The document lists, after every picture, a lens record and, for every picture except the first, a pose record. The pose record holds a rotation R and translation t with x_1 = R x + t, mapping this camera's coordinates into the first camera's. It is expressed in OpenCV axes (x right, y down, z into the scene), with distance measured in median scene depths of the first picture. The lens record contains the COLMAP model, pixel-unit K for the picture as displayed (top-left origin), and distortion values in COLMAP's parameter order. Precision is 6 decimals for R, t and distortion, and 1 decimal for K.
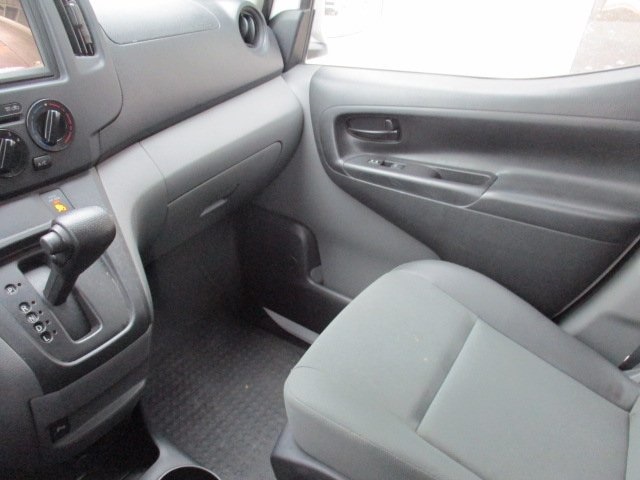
lens RADIAL K [[546.1, 0, 322.6], [0, 546.1, 240.5], [0, 0, 1]] dist [-0.035175, 0.014388]
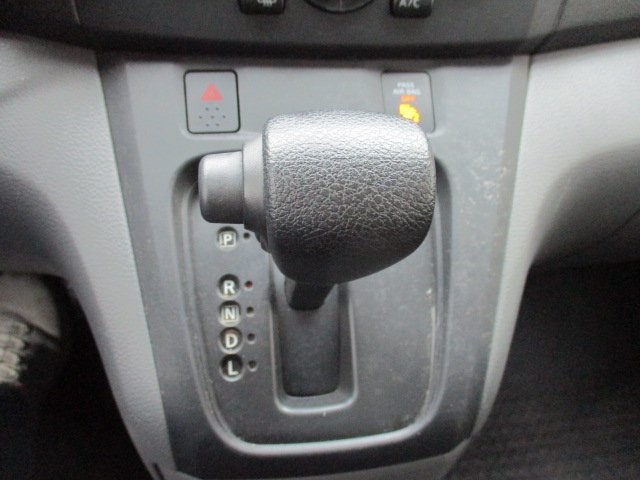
lens RADIAL K [[546.1, 0, 323.0], [0, 546.1, 239.1], [0, 0, 1]] dist [-0.035175, 0.014388]
pose [[0.628989, 0.441476, -0.639900, -0.195230], [-0.374534, 0.893375, 0.248204, -0.053621], [0.681247, 0.083547, 0.727270, 0.639562]]
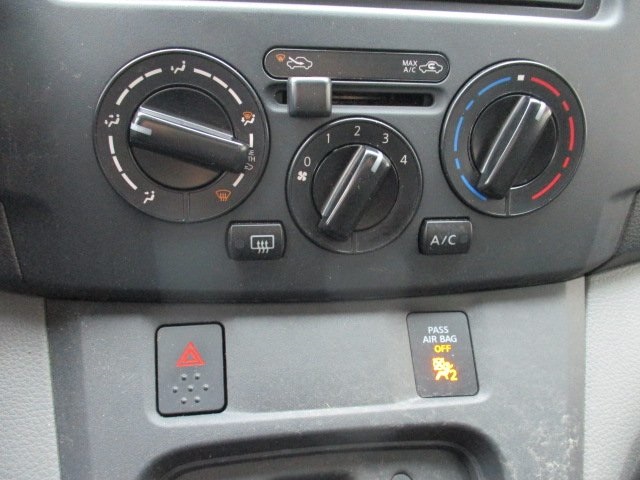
lens RADIAL K [[546.1, 0, 318.4], [0, 546.1, 242.9], [0, 0, 1]] dist [-0.035175, 0.014388]
pose [[0.627805, 0.335216, -0.702489, -0.318419], [-0.368062, 0.923086, 0.111549, -0.147396], [0.685851, 0.188528, 0.702898, 0.690081]]
